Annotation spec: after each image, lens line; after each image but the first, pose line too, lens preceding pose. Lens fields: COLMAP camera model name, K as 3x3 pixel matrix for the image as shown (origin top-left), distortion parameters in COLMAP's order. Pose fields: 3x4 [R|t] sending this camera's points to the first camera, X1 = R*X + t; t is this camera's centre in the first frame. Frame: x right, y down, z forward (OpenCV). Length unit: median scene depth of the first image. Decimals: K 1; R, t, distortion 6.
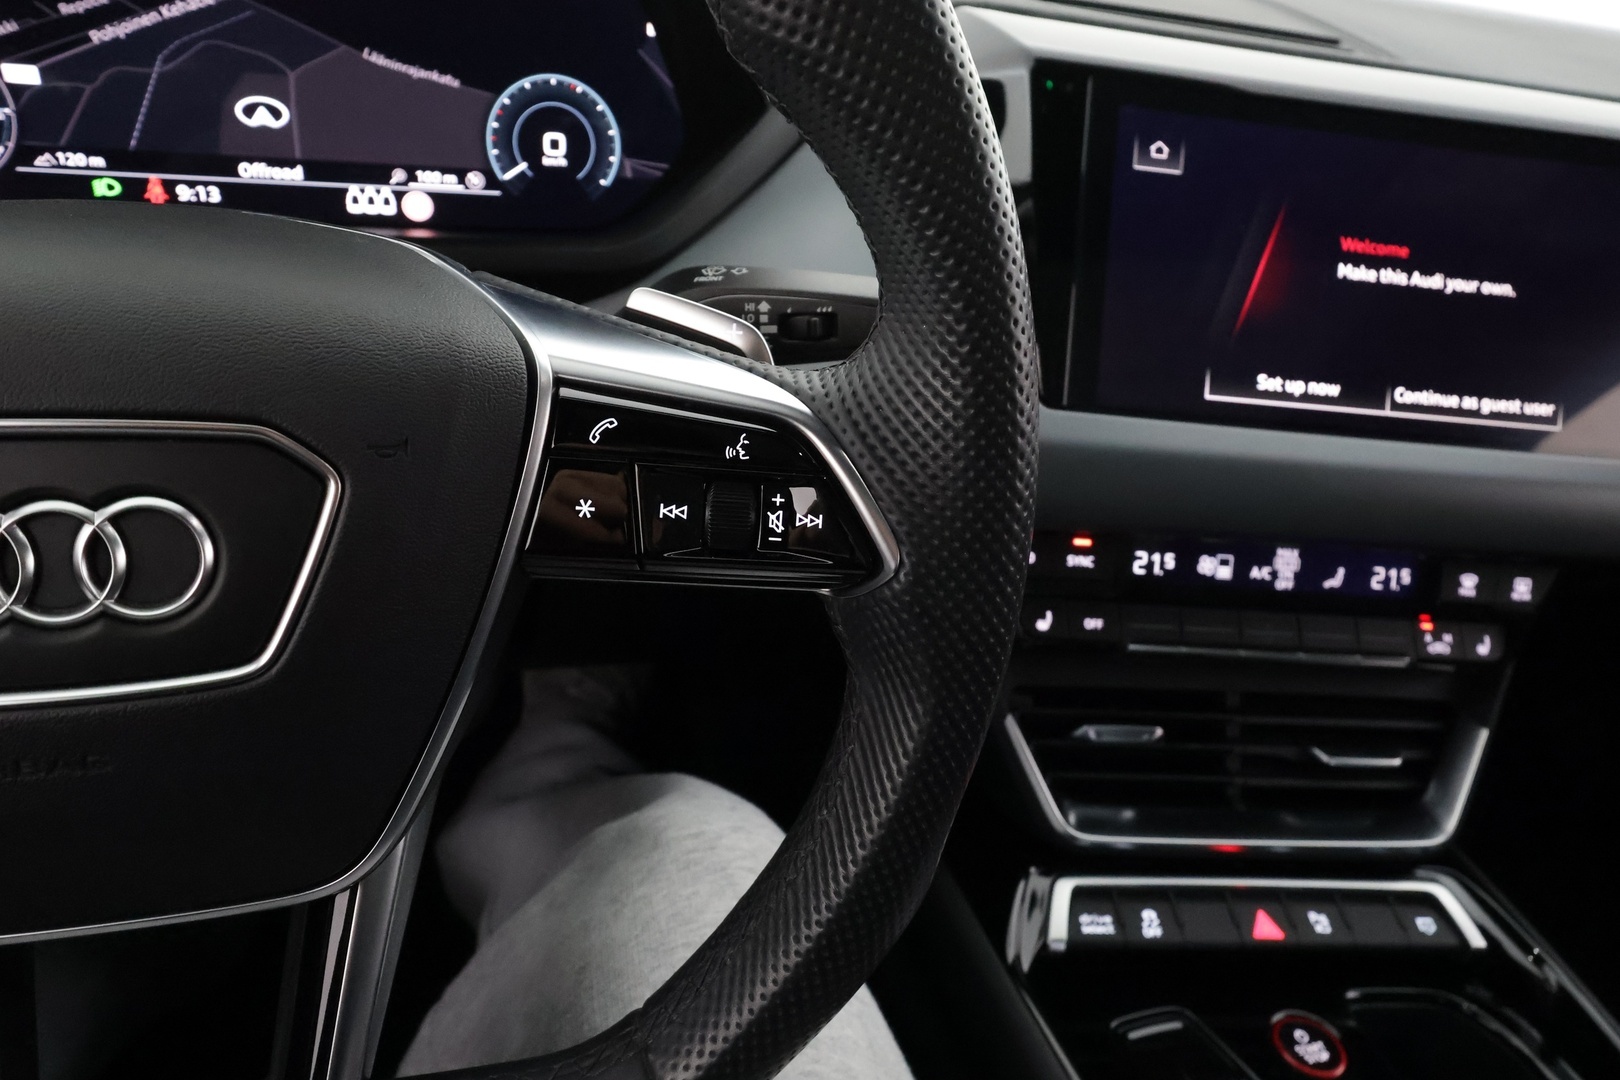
lens RADIAL K [[1054.3, 0, 810.0], [0, 1054.3, 540.0], [0, 0, 1]] dist [0.001549, 0.000701]
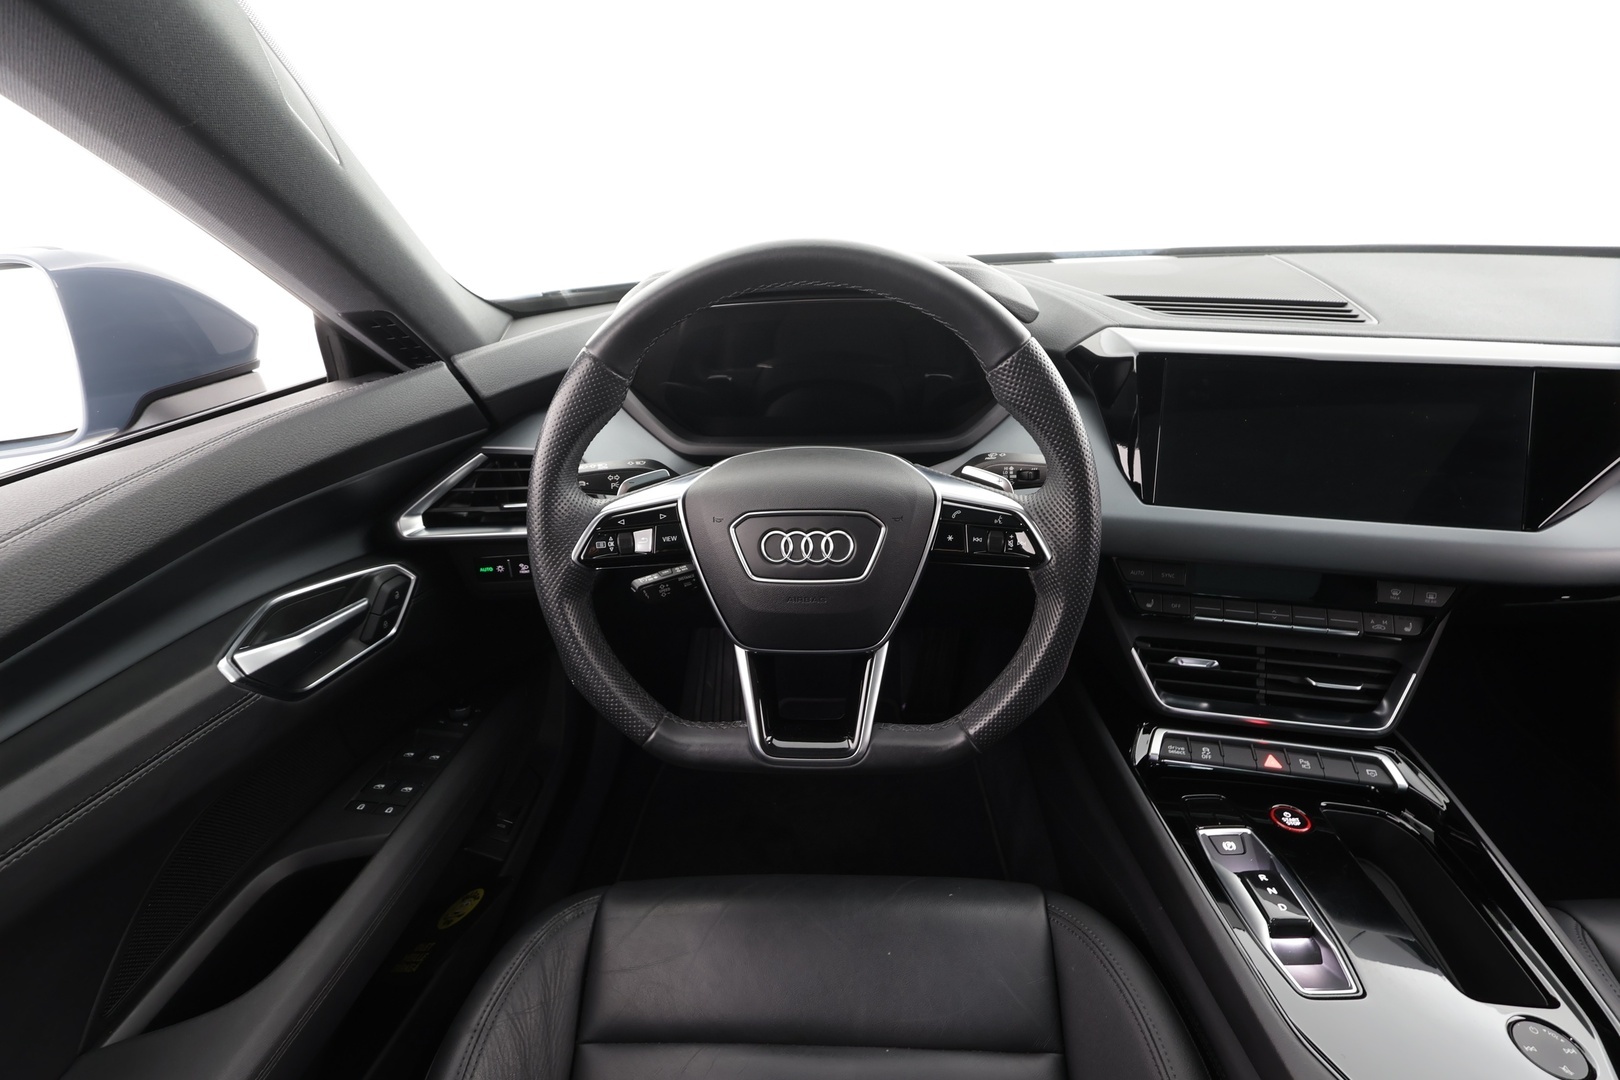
lens RADIAL K [[763.2, 0, 811.9], [0, 763.2, 547.3], [0, 0, 1]] dist [-0.002543, -0.000038]
pose [[0.945176, 0.008904, -0.326440, 0.090284], [-0.031081, 0.997543, -0.062784, 0.093069], [0.325079, 0.069488, 0.943130, -0.786783]]
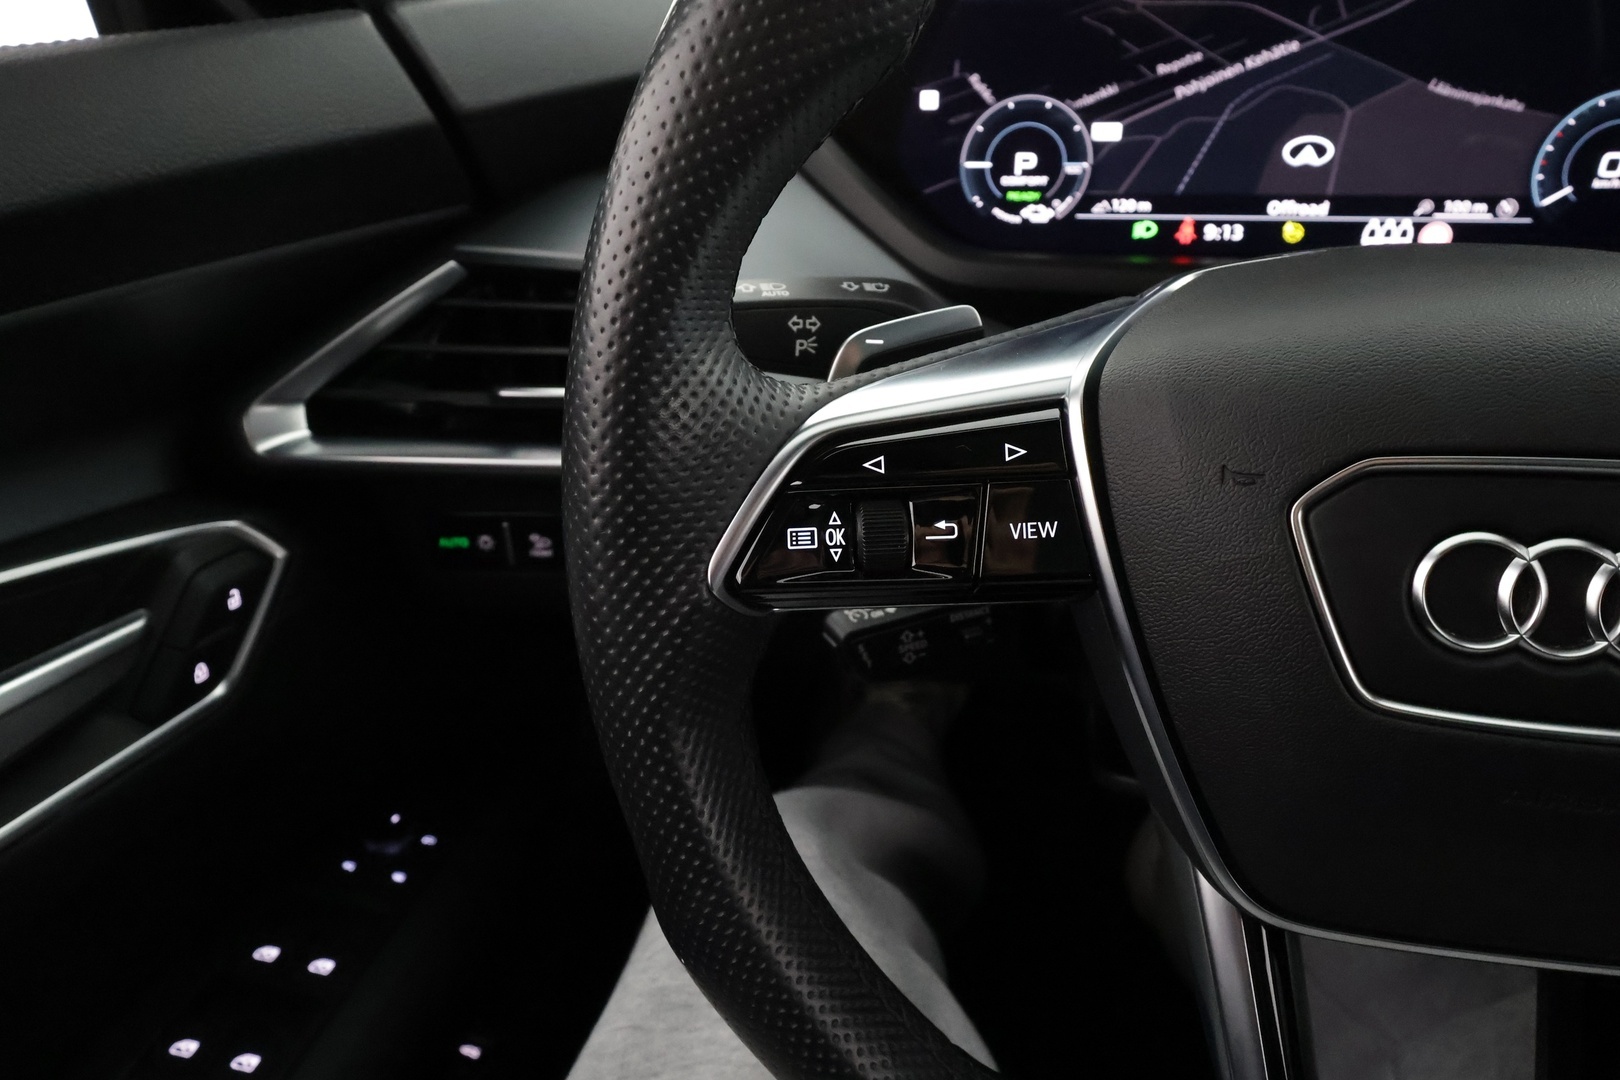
lens RADIAL K [[1054.3, 0, 810.0], [0, 1054.3, 540.0], [0, 0, 1]] dist [0.001549, 0.000701]
pose [[0.902575, 0.090792, -0.420849, -0.480274], [-0.097261, 0.995240, 0.006119, 0.011319], [0.419402, 0.035409, 0.907110, -0.117349]]
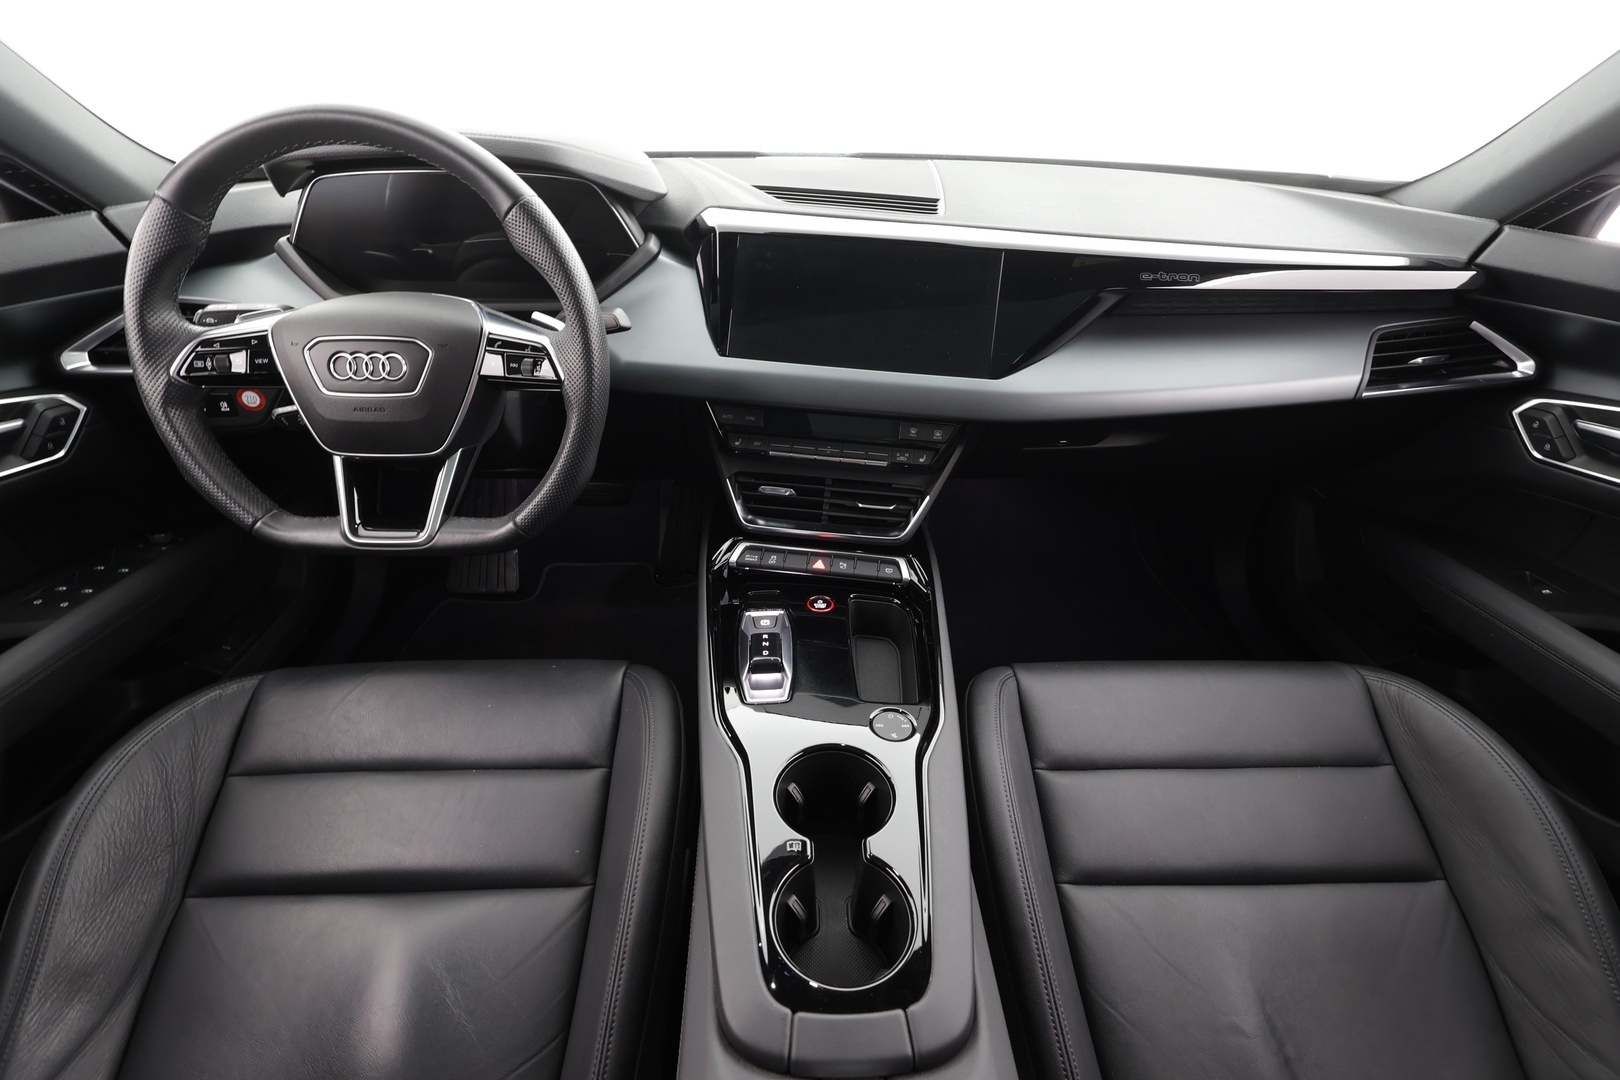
lens RADIAL K [[760.9, 0, 810.0], [0, 760.9, 540.0], [0, 0, 1]] dist [0.001620, 0.000717]
pose [[0.971584, 0.040814, -0.233148, 0.981218], [-0.036126, 0.999051, 0.024343, 0.309619], [0.233921, -0.015228, 0.972136, -0.922681]]
